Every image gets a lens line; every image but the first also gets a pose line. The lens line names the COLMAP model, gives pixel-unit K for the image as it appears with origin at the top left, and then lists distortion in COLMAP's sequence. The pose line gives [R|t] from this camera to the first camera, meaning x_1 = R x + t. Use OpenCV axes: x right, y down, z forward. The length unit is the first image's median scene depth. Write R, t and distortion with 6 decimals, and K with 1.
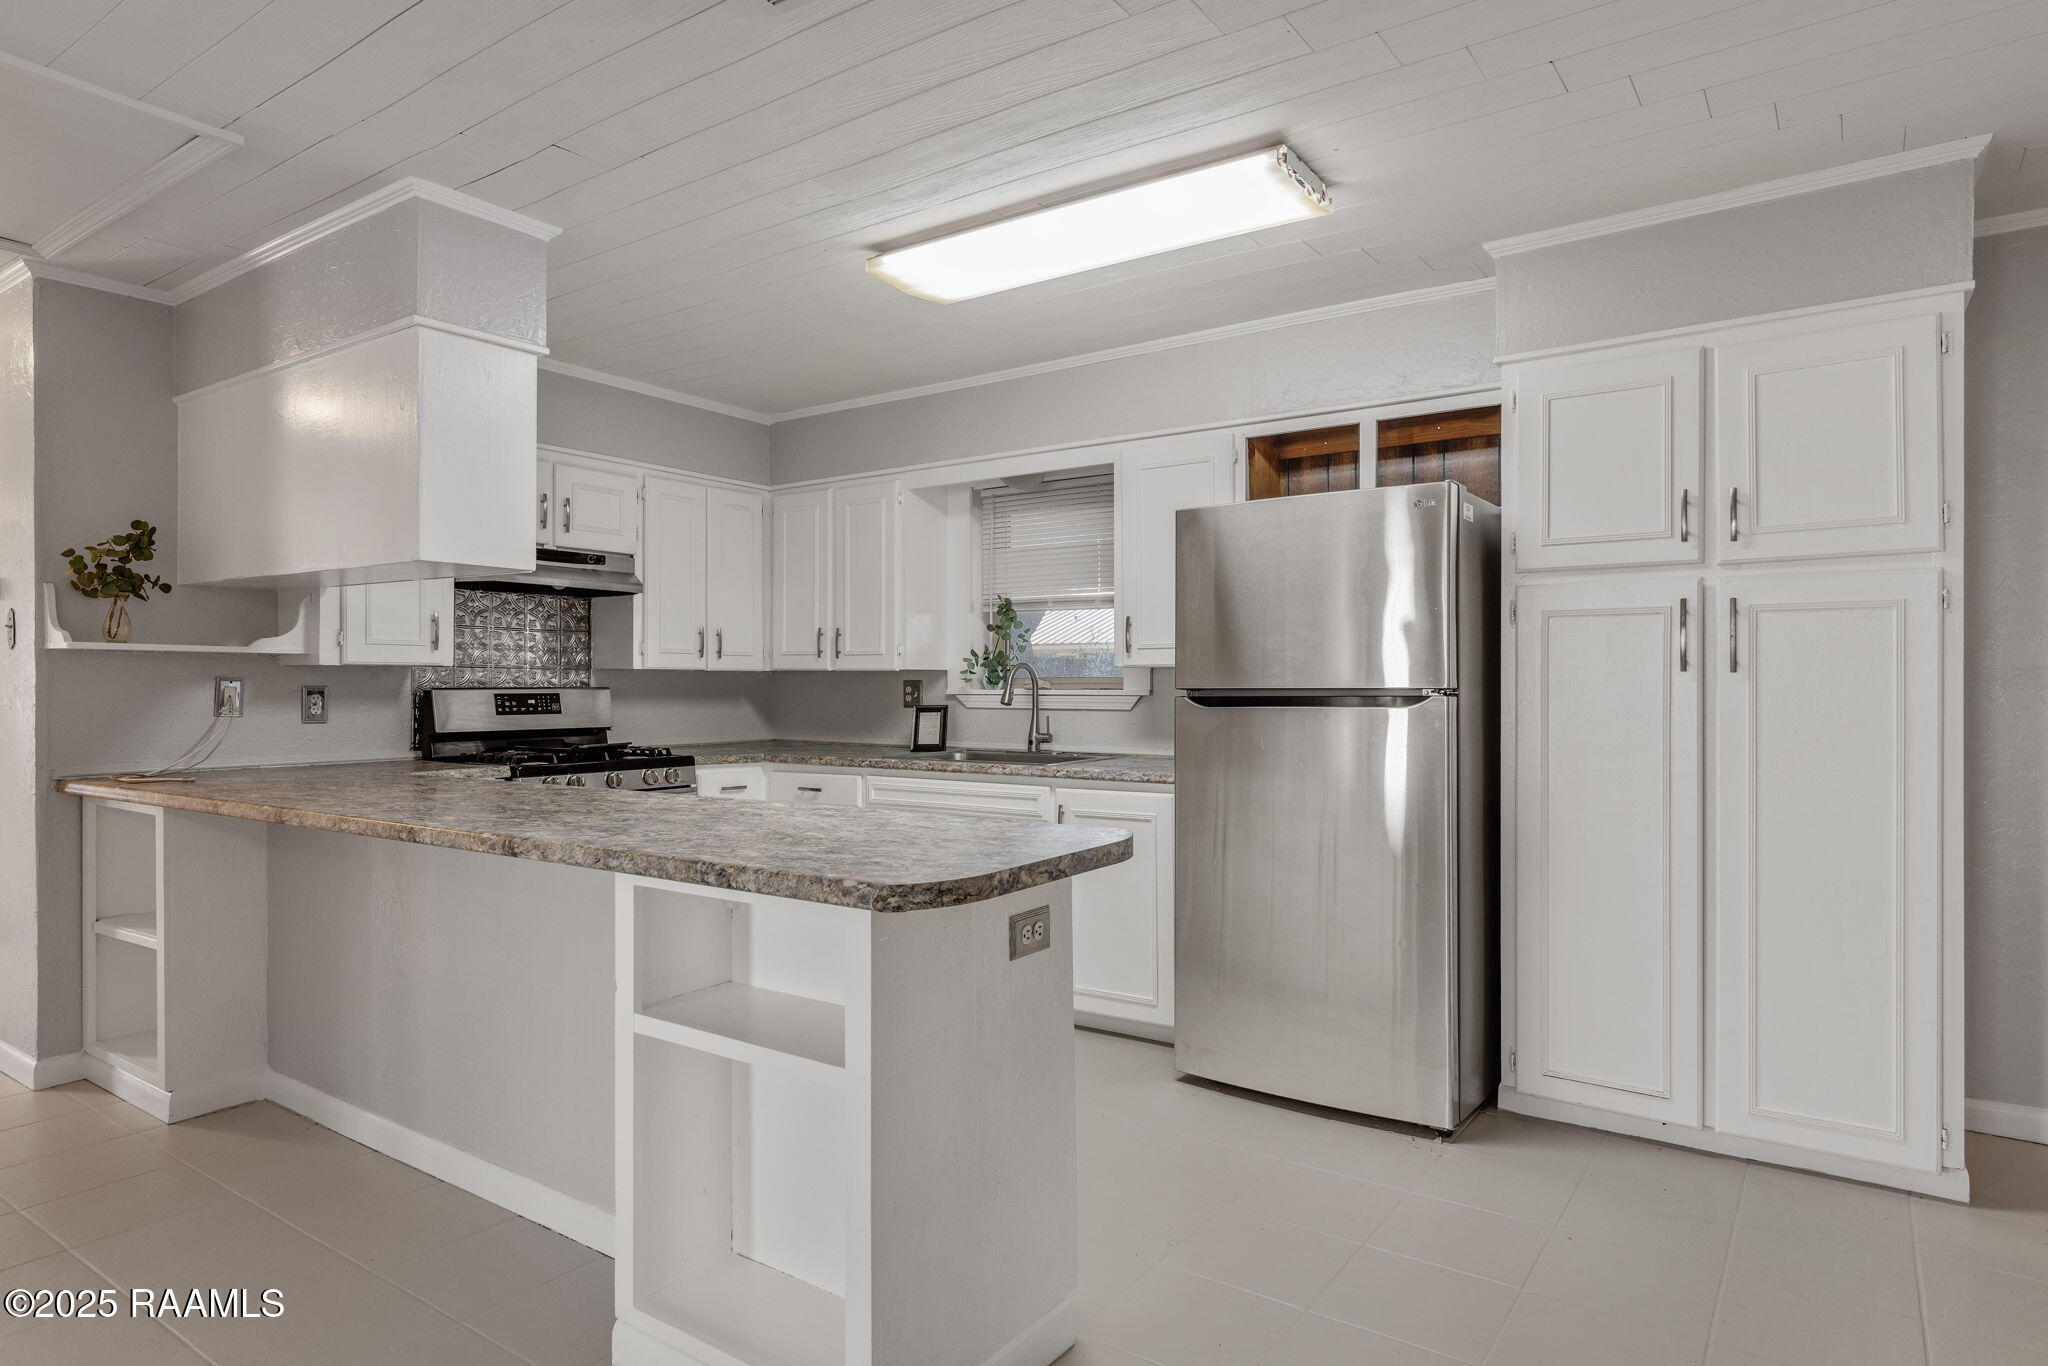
lens RADIAL K [[1134.2, 0, 1049.3], [0, 1134.2, 686.5], [0, 0, 1]] dist [0.004435, 0.001241]
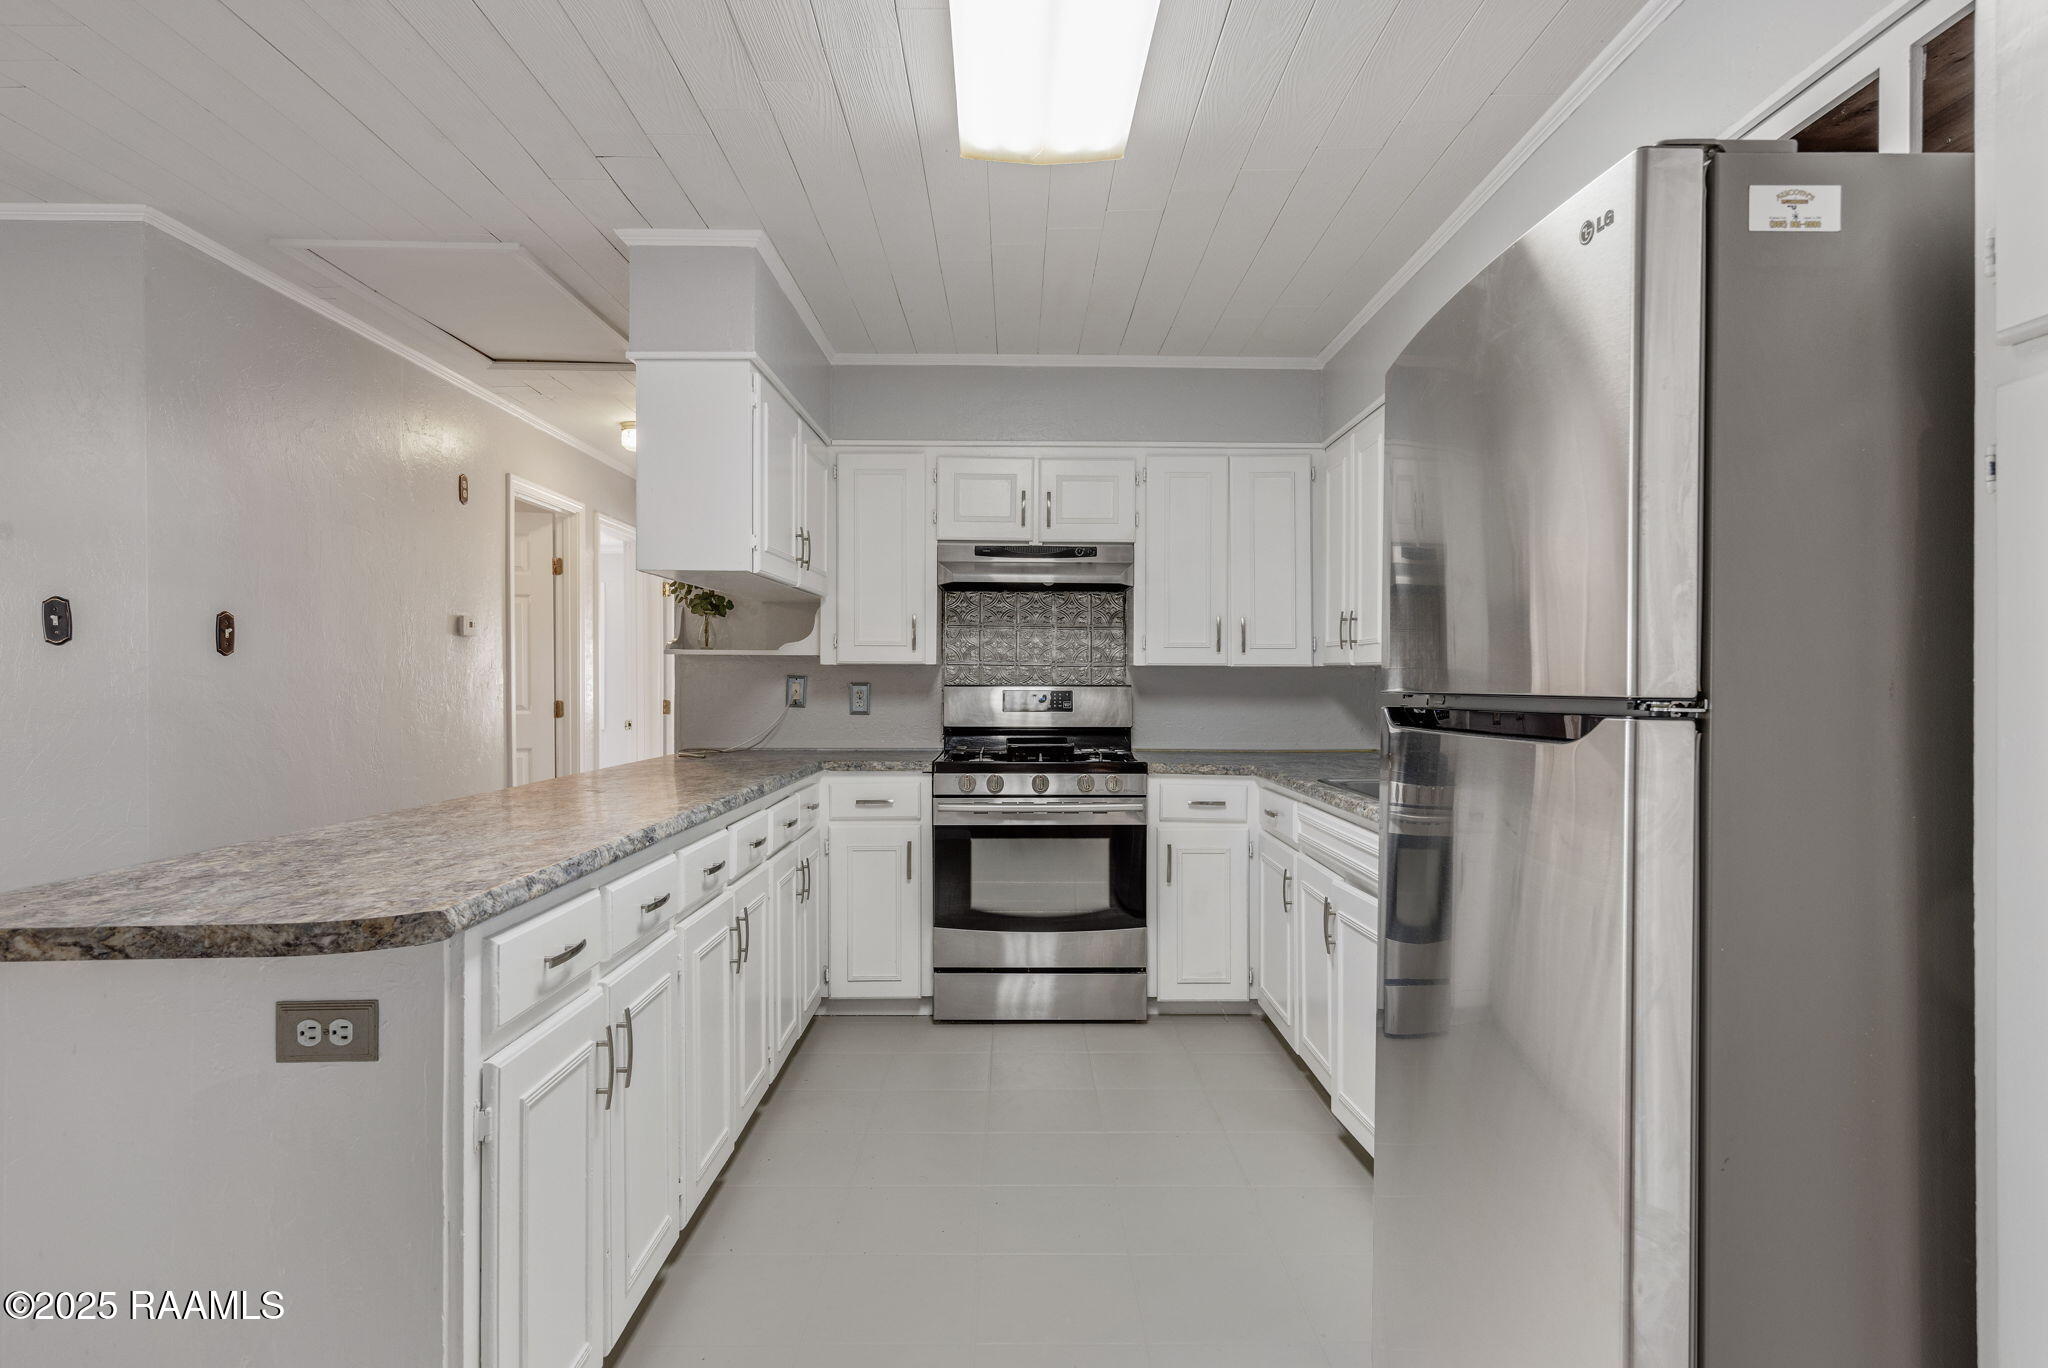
lens RADIAL K [[1134.2, 0, 1049.3], [0, 1134.2, 687.5], [0, 0, 1]] dist [0.004435, 0.001241]
pose [[0.583320, 0.006930, -0.812213, 0.371490], [-0.004279, 0.999976, 0.005458, -0.002365], [0.812231, 0.000292, 0.583336, 0.426432]]
